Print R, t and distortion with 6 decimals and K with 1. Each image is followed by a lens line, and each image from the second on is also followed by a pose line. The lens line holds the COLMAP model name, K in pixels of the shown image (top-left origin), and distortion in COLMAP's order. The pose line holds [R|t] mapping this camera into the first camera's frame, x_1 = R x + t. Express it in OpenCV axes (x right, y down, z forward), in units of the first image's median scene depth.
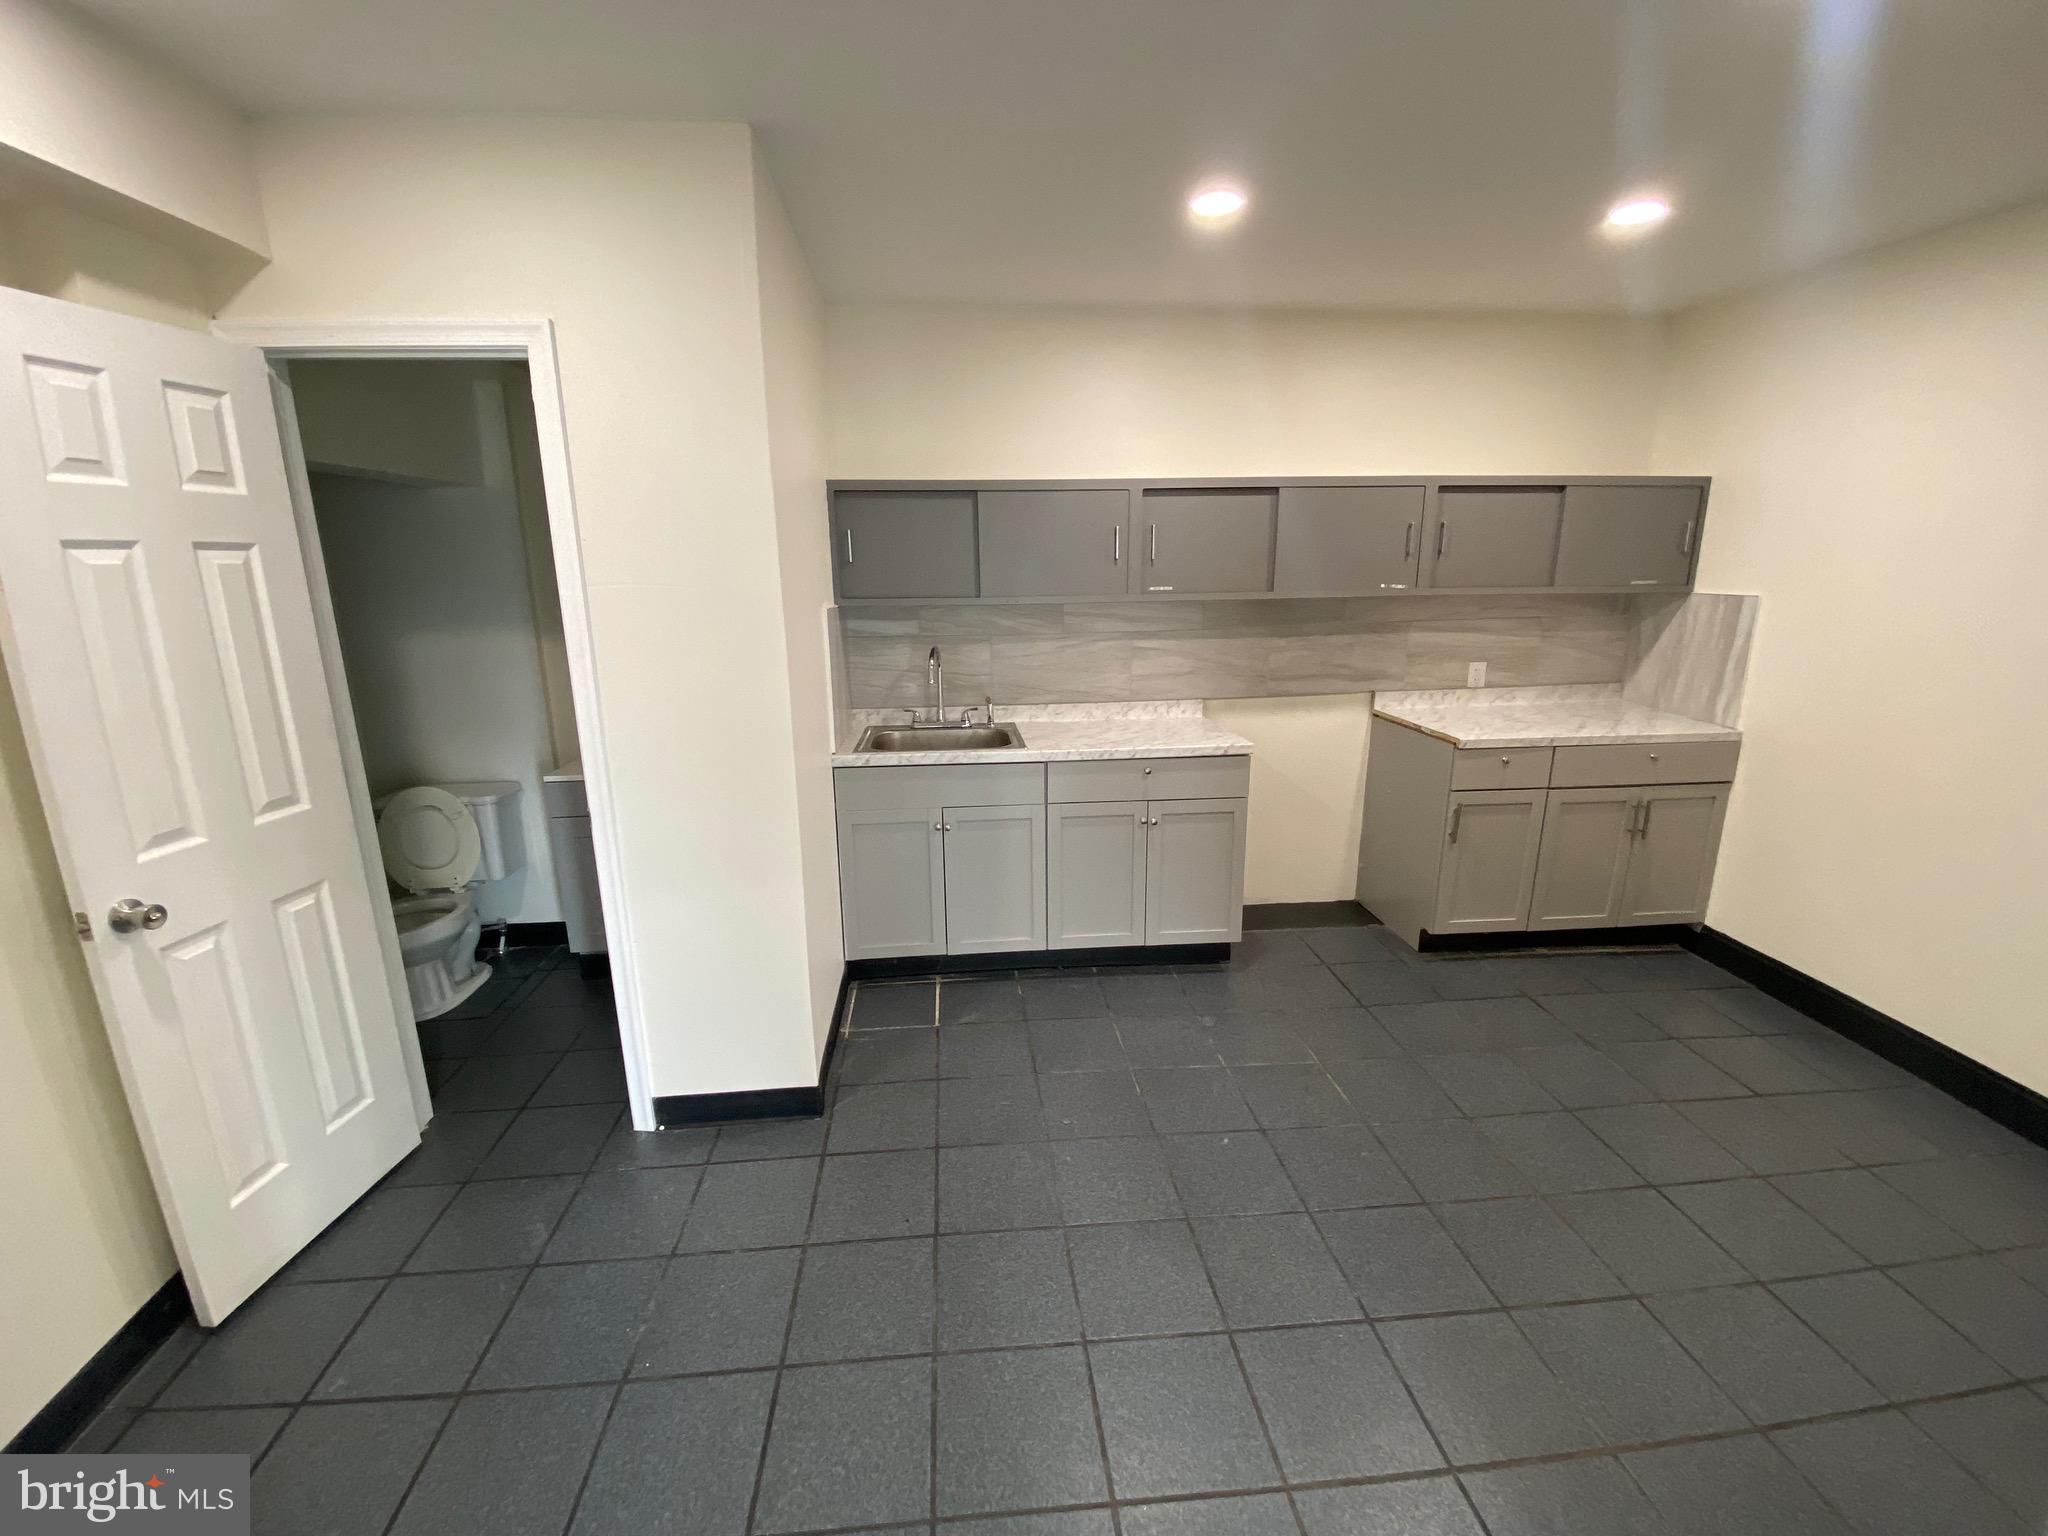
lens RADIAL K [[822.4, 0, 1015.5], [0, 822.4, 765.1], [0, 0, 1]] dist [0.030662, -0.027426]
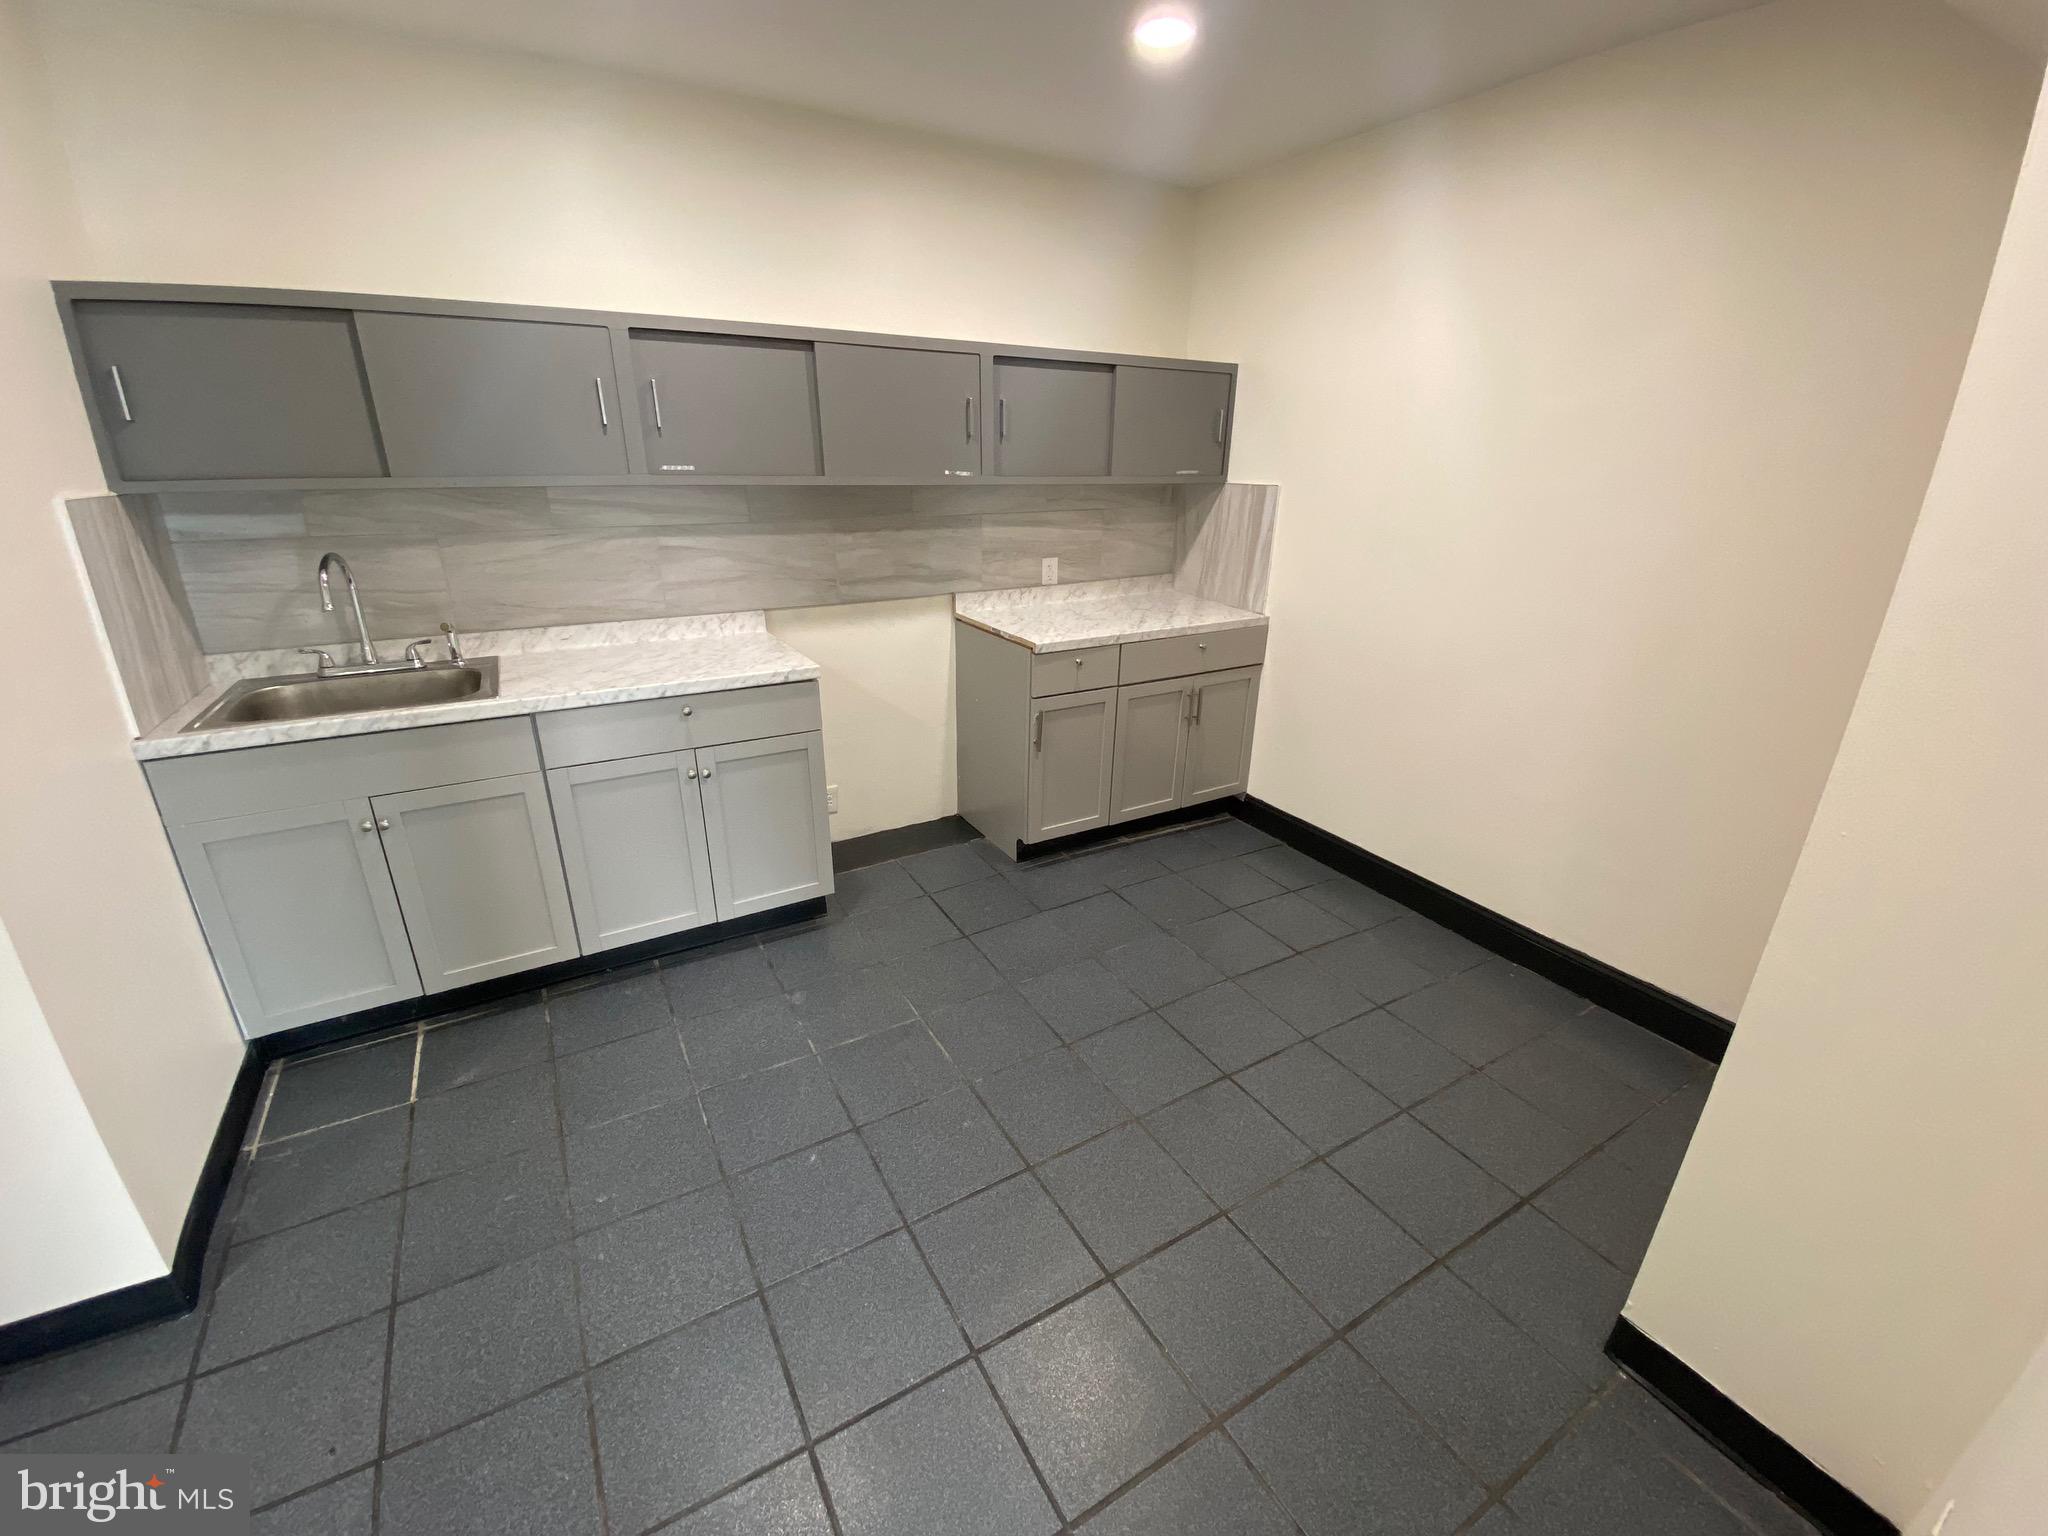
lens RADIAL K [[827.1, 0, 1015.1], [0, 827.1, 765.6], [0, 0, 1]] dist [0.031095, -0.026062]
pose [[0.900858, -0.131075, 0.413853, 0.104855], [0.079577, 0.987034, 0.139394, -0.025641], [-0.426759, -0.092641, 0.899608, 0.146703]]
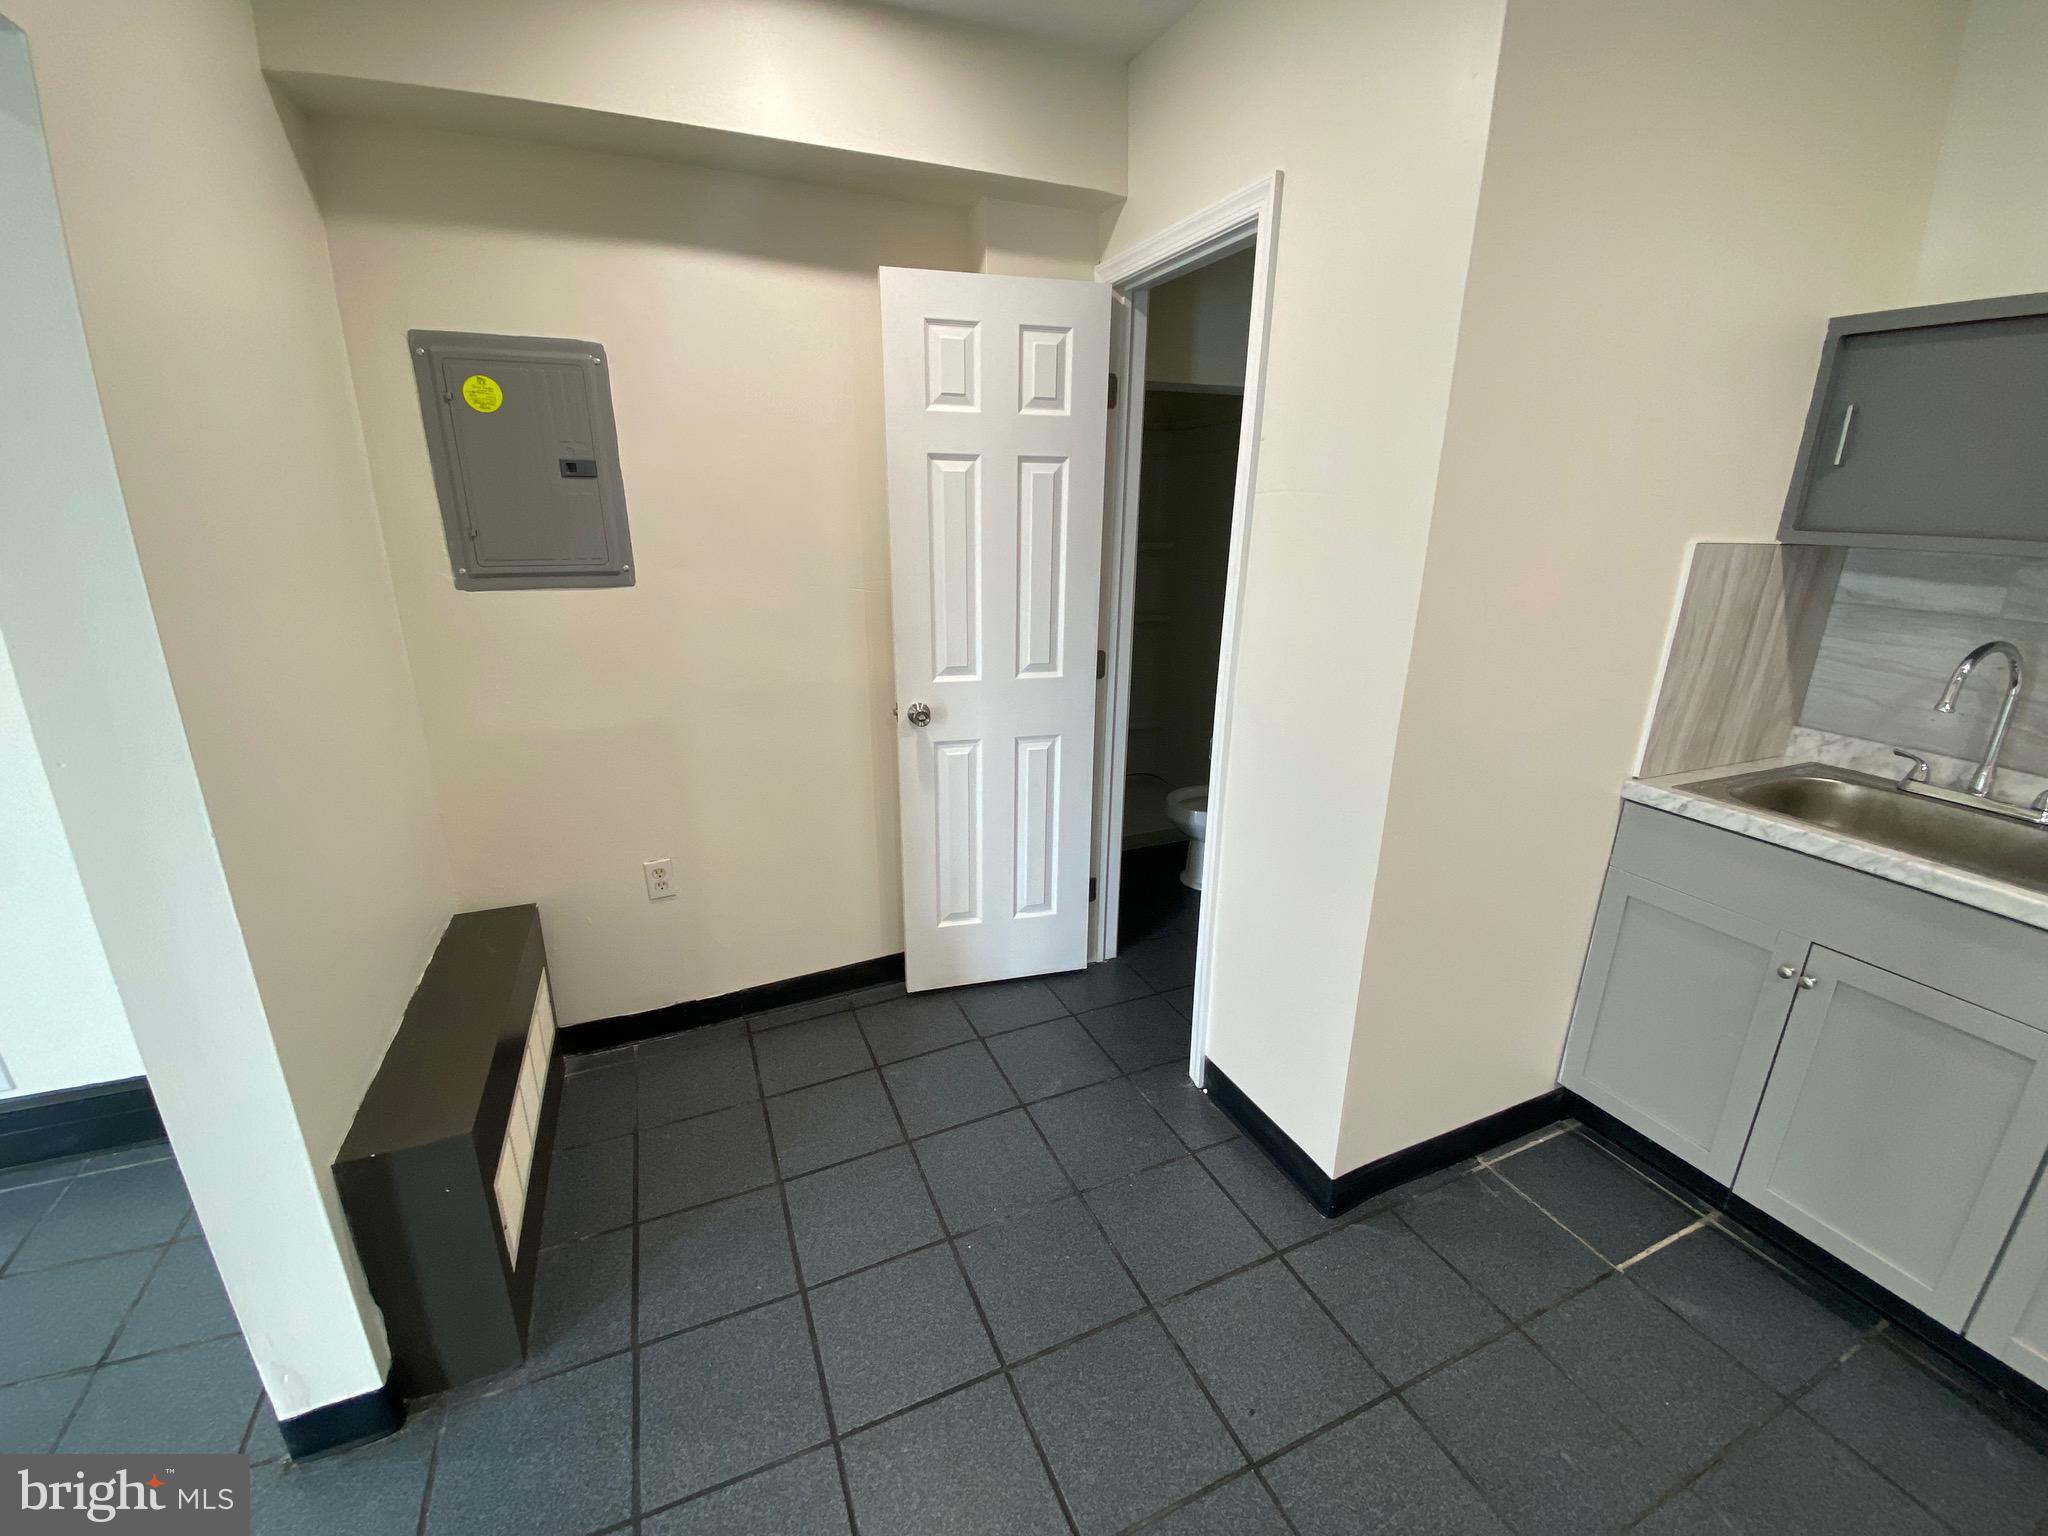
lens RADIAL K [[827.1, 0, 1015.1], [0, 827.1, 765.6], [0, 0, 1]] dist [0.031095, -0.026062]
pose [[0.315664, 0.293187, -0.902440, 0.185265], [-0.226778, 0.946816, 0.228279, -0.056483], [0.921373, 0.132595, 0.365364, 0.313656]]
